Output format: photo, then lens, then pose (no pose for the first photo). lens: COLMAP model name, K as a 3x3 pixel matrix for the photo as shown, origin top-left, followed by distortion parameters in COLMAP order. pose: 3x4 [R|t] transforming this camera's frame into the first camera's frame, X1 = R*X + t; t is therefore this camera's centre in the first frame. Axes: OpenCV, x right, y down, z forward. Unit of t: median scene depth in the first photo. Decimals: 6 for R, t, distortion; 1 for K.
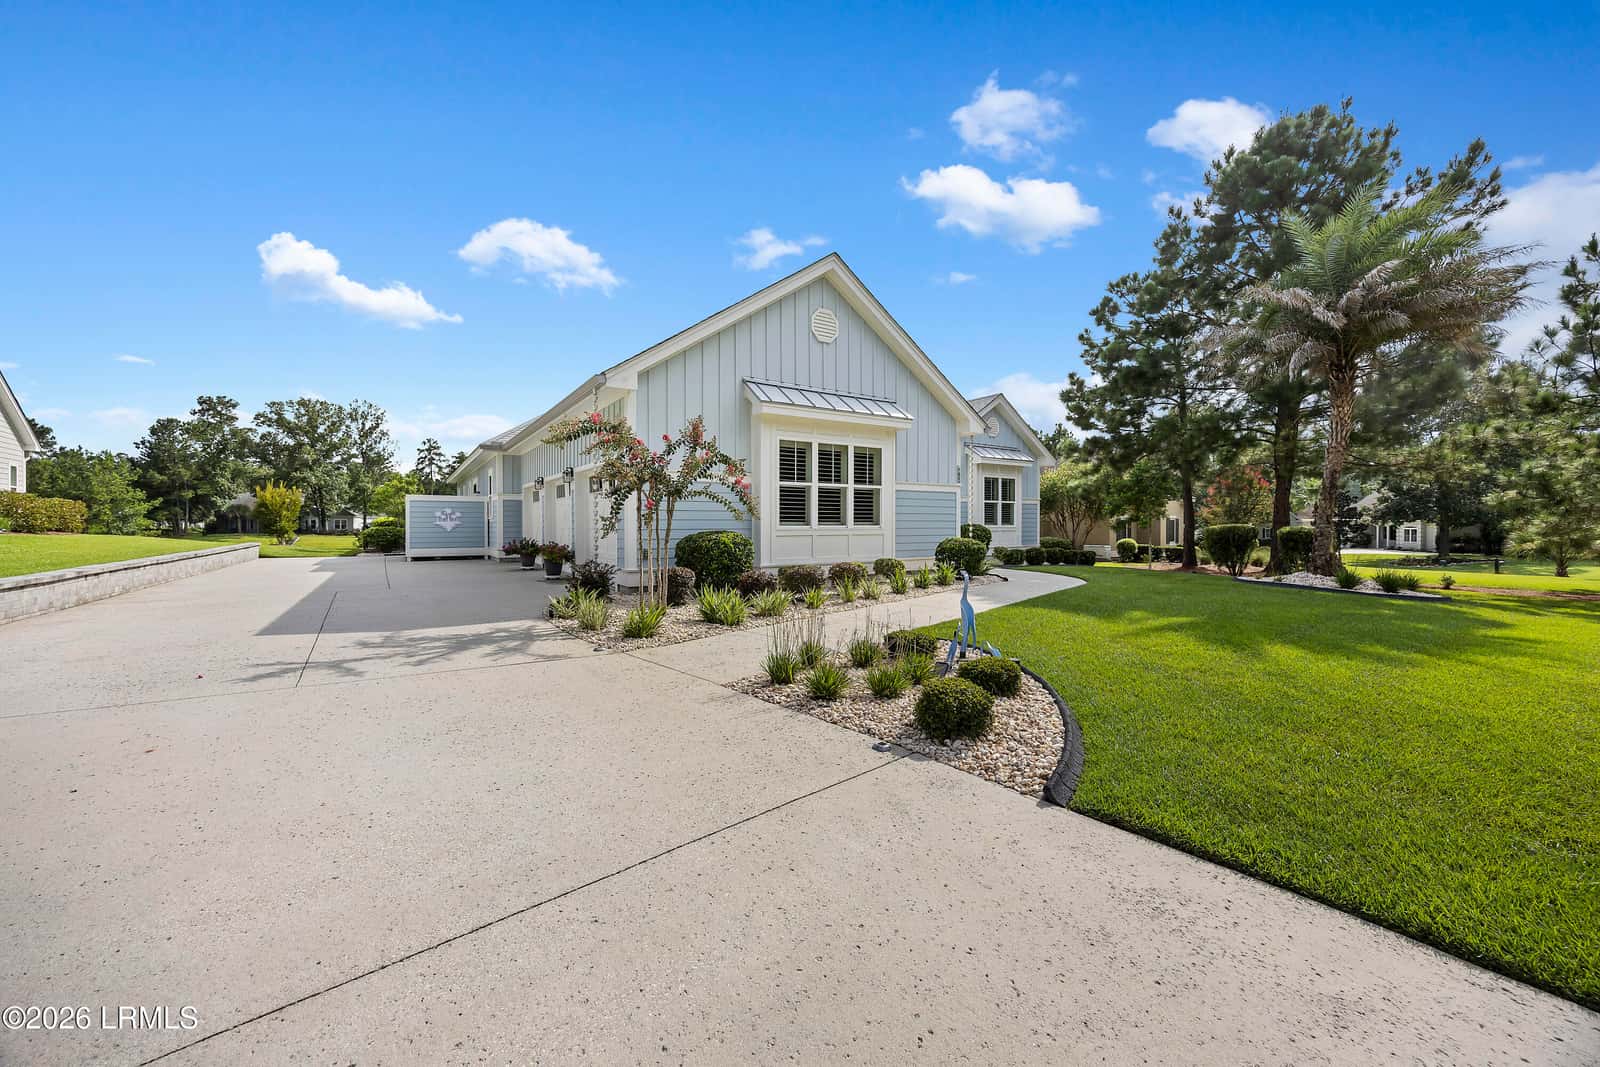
lens RADIAL K [[614.7, 0, 795.0], [0, 614.7, 529.8], [0, 0, 1]] dist [0.001054, 0.000119]
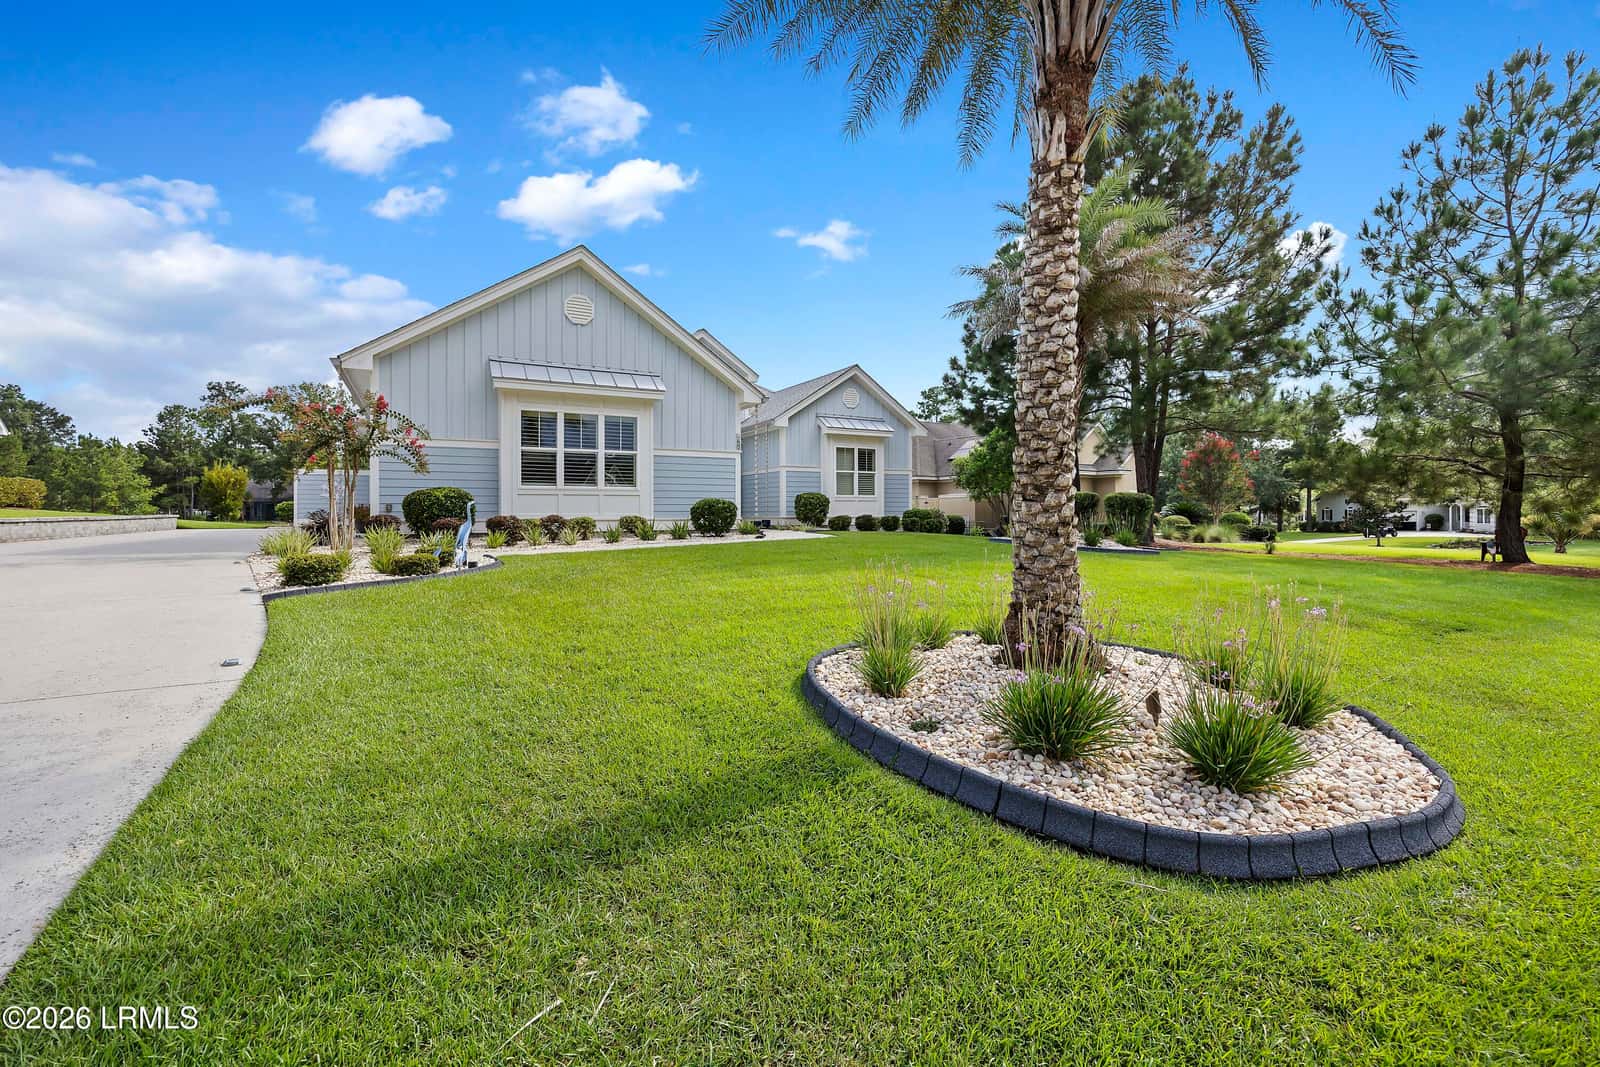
lens RADIAL K [[687.5, 0, 801.7], [0, 687.5, 518.3], [0, 0, 1]] dist [-0.009738, 0.000518]
pose [[0.997554, -0.003383, -0.069824, 0.314469], [0.003316, 0.999994, -0.001070, 0.031128], [0.069827, 0.000836, 0.997559, -0.129681]]
